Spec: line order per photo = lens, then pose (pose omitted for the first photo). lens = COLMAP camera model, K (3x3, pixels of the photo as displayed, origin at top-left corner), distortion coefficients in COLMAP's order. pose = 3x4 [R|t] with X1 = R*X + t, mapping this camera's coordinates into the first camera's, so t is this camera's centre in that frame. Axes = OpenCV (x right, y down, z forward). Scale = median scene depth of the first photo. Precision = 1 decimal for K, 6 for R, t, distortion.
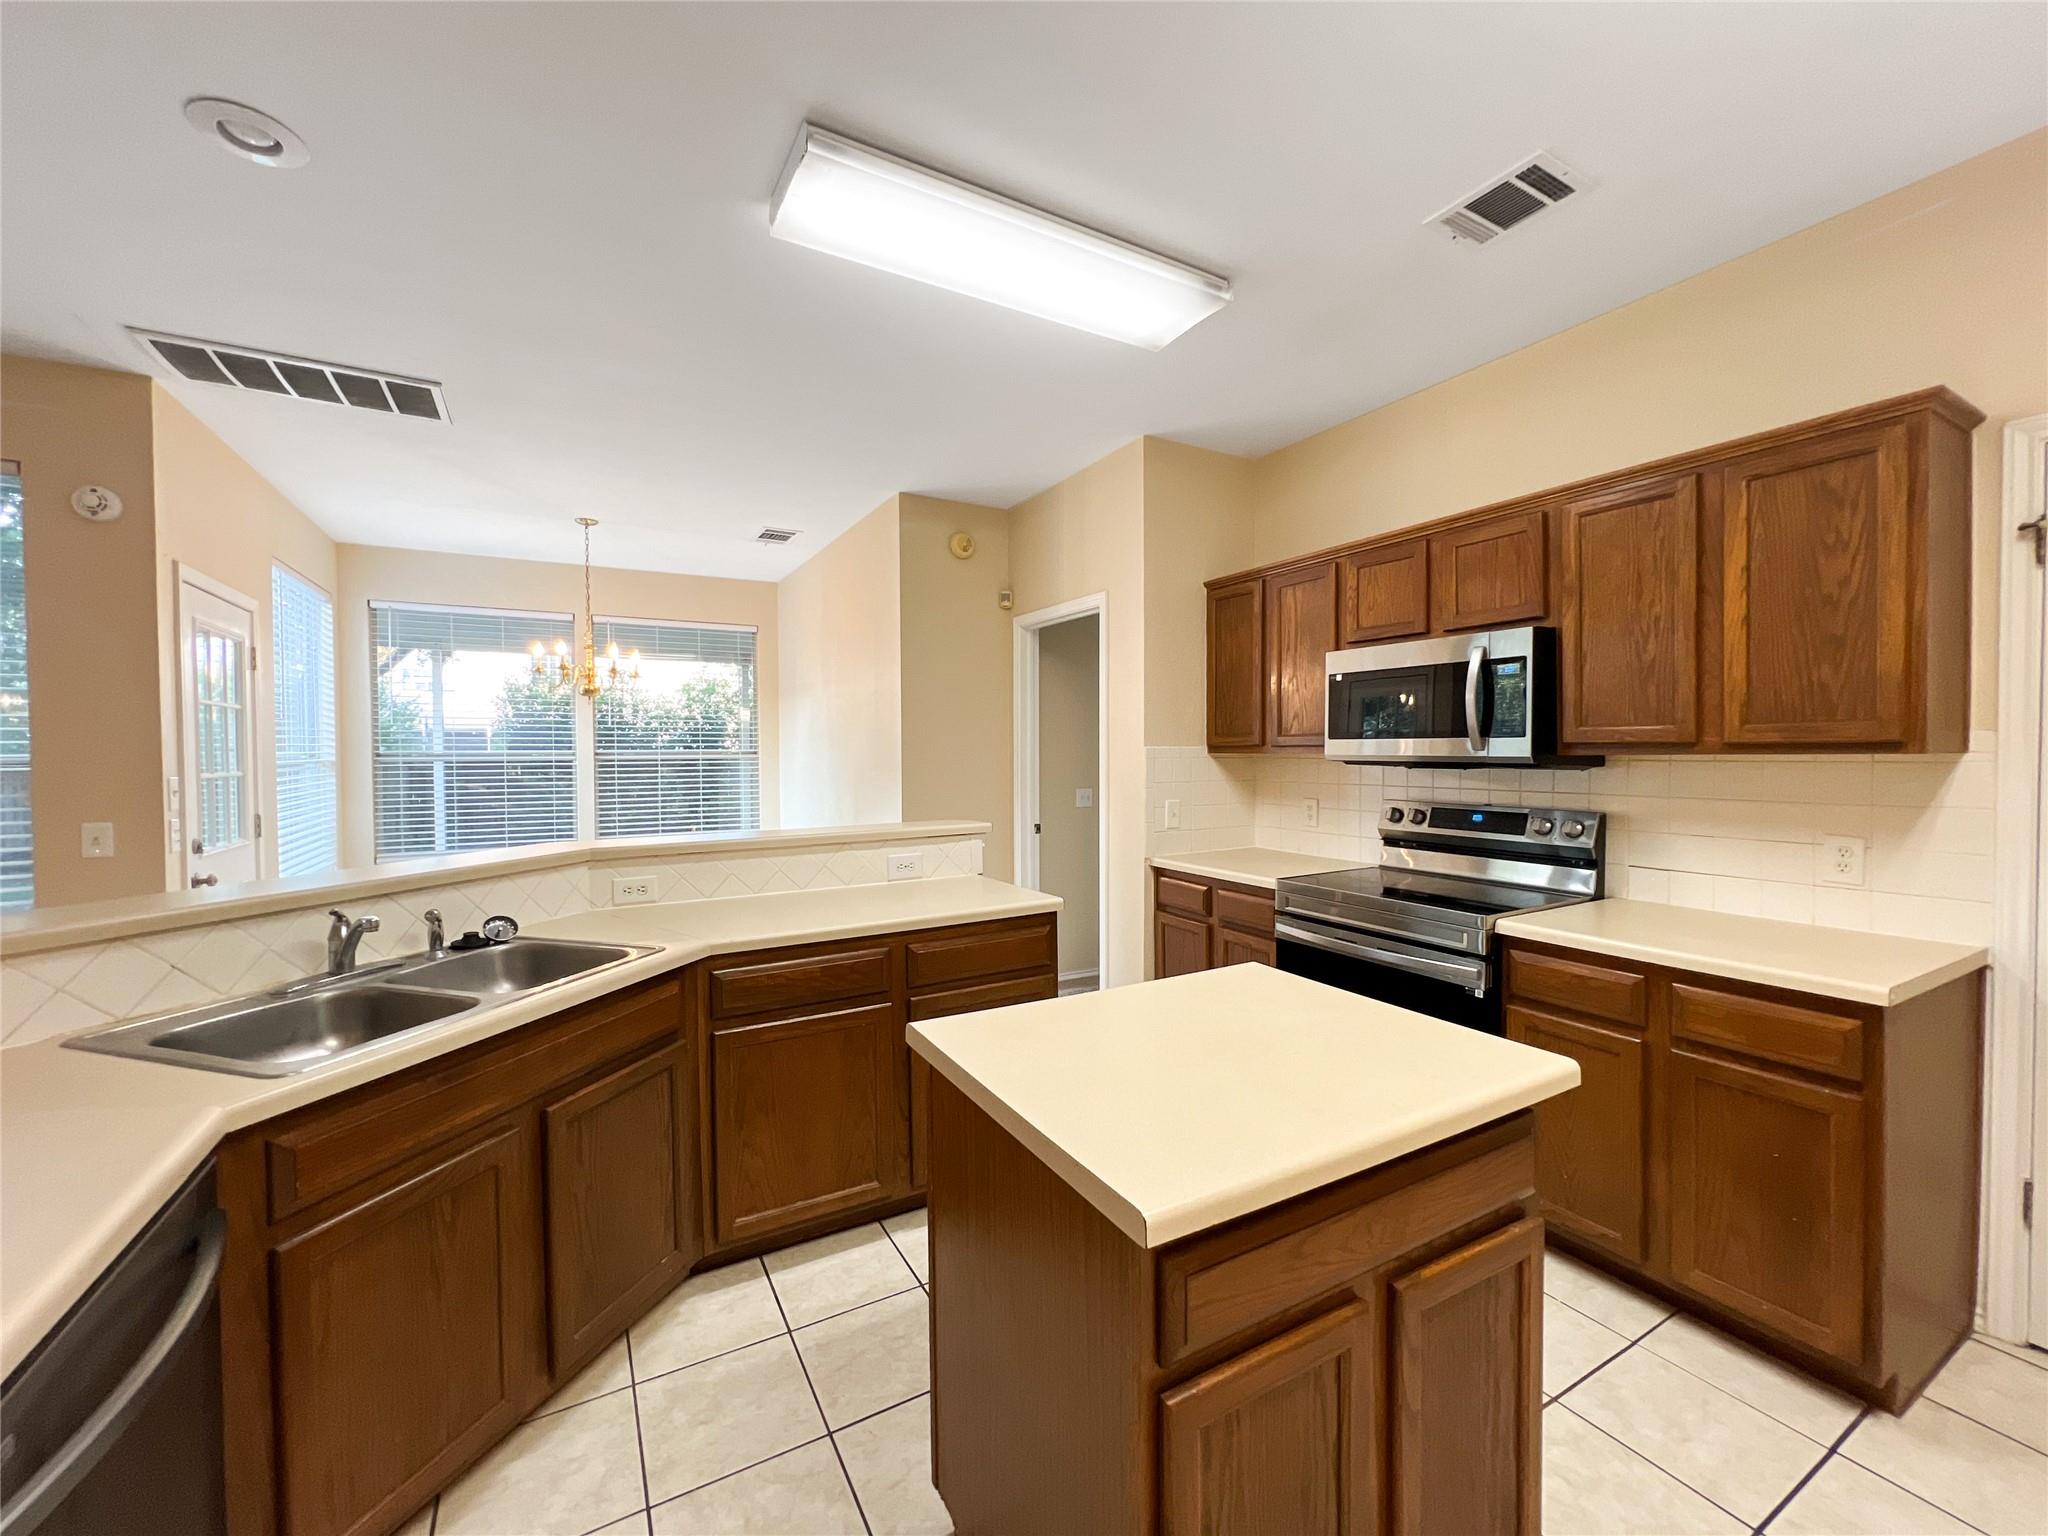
lens RADIAL K [[821.4, 0, 1028.4], [0, 821.4, 767.6], [0, 0, 1]] dist [0.000242, -0.000024]
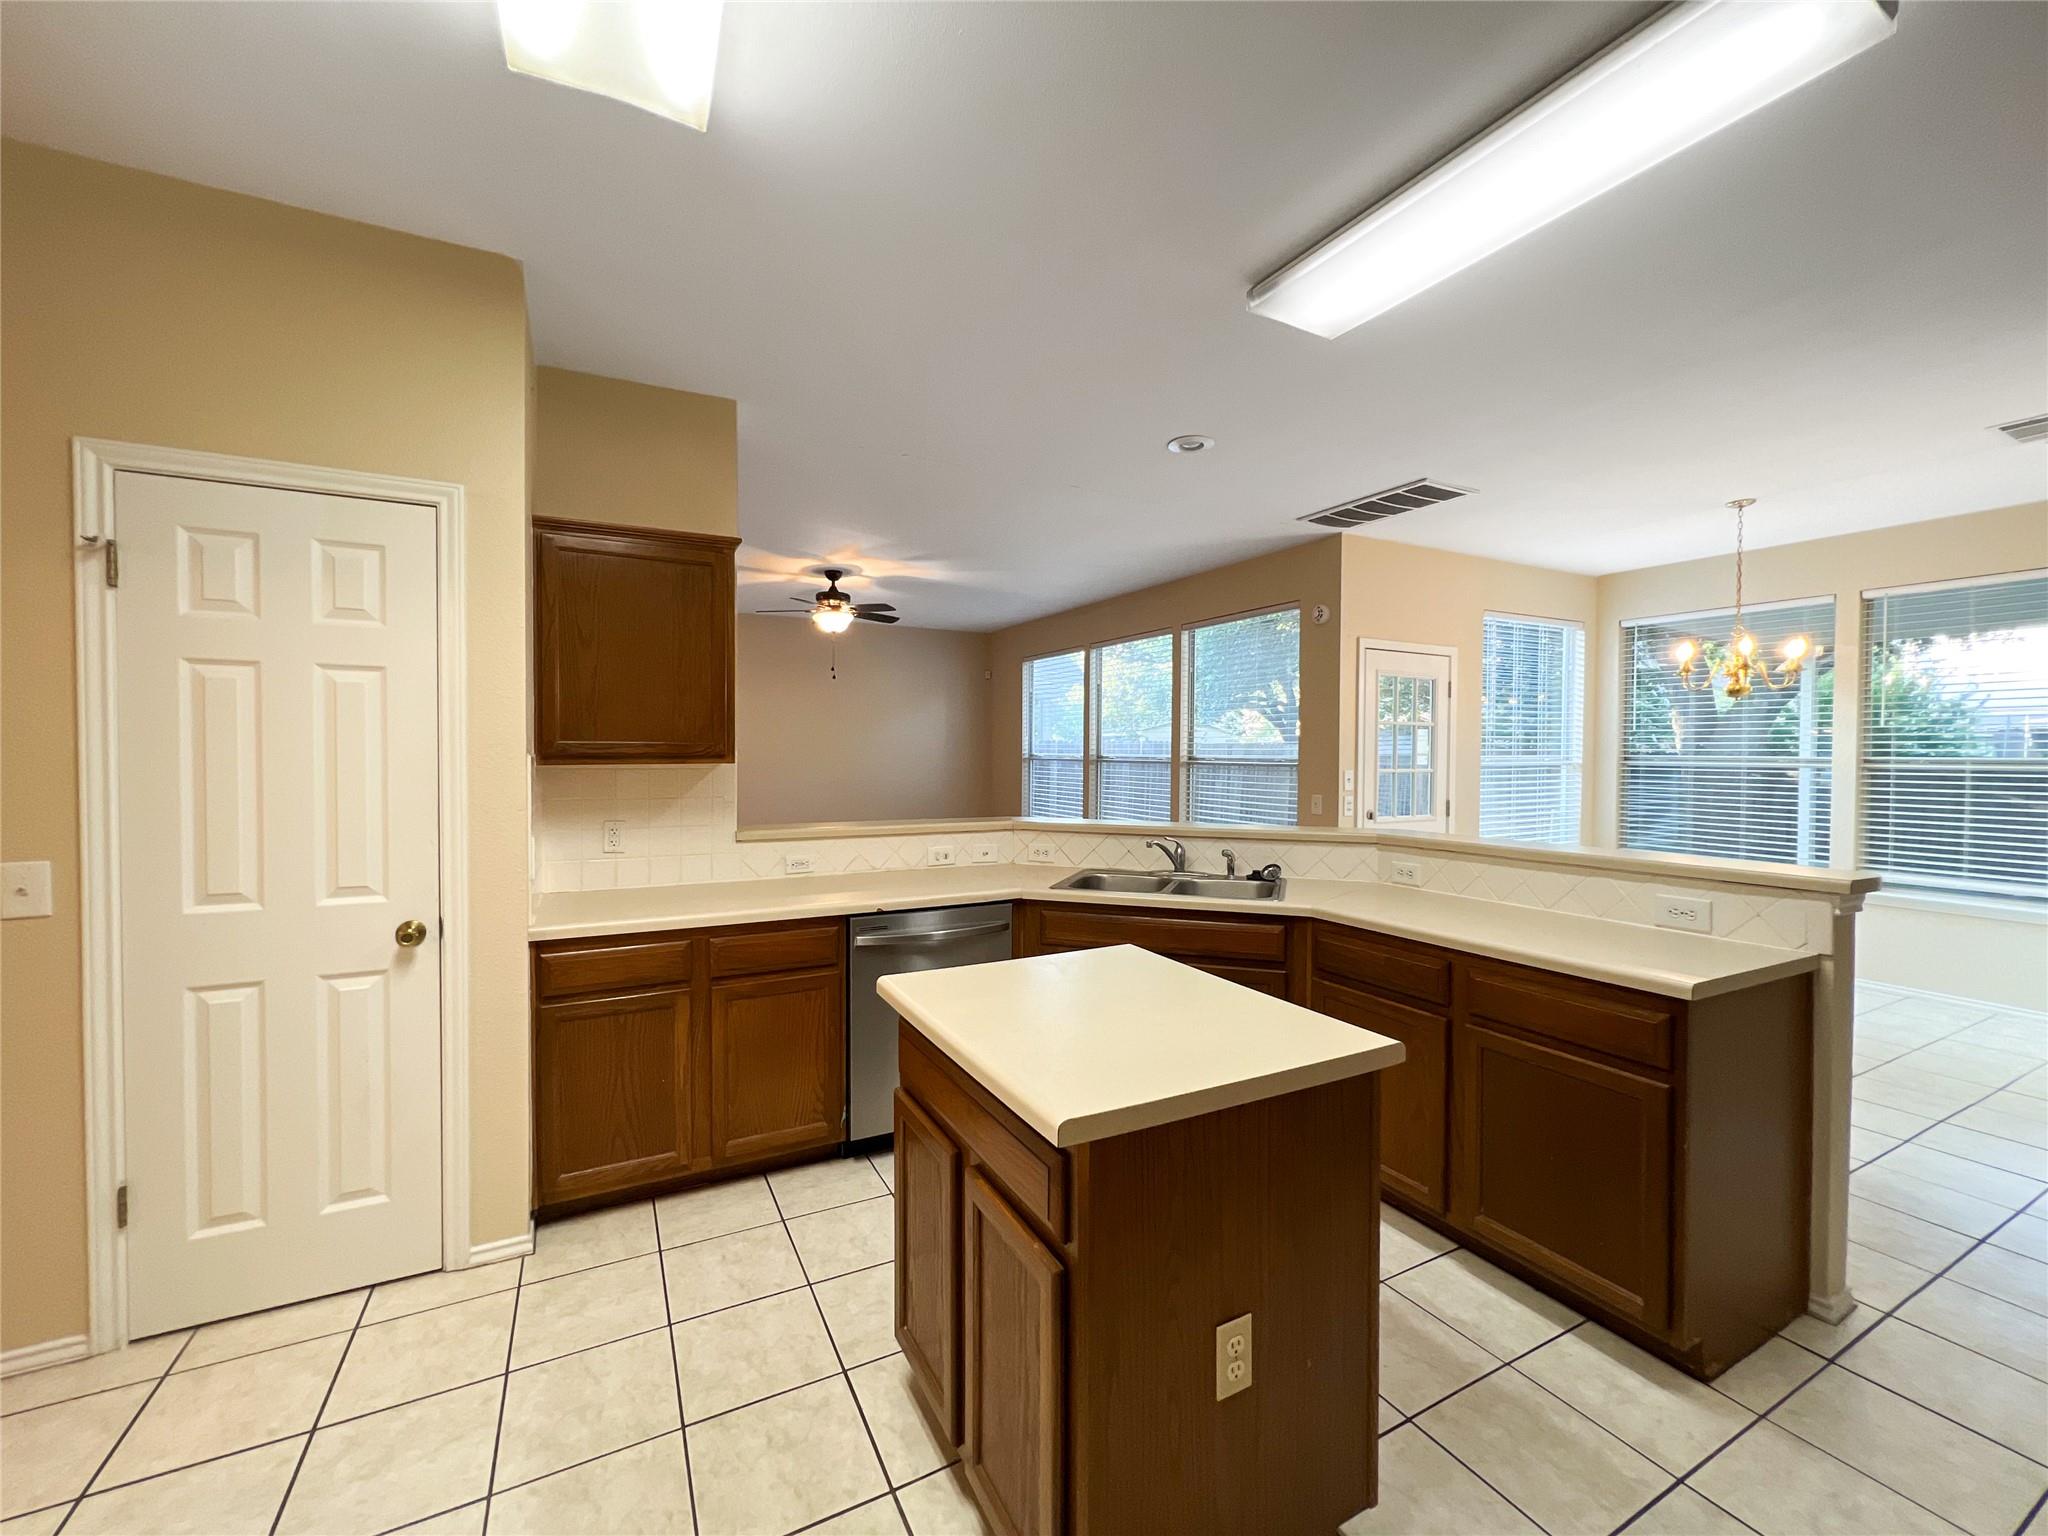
lens RADIAL K [[825.7, 0, 1024.0], [0, 825.7, 768.0], [0, 0, 1]] dist [-0.001408, -0.000006]
pose [[-0.025427, 0.025852, -0.999342, 0.658871], [-0.027422, 0.999271, 0.026548, -0.019923], [0.999301, 0.028079, -0.024700, 0.411159]]
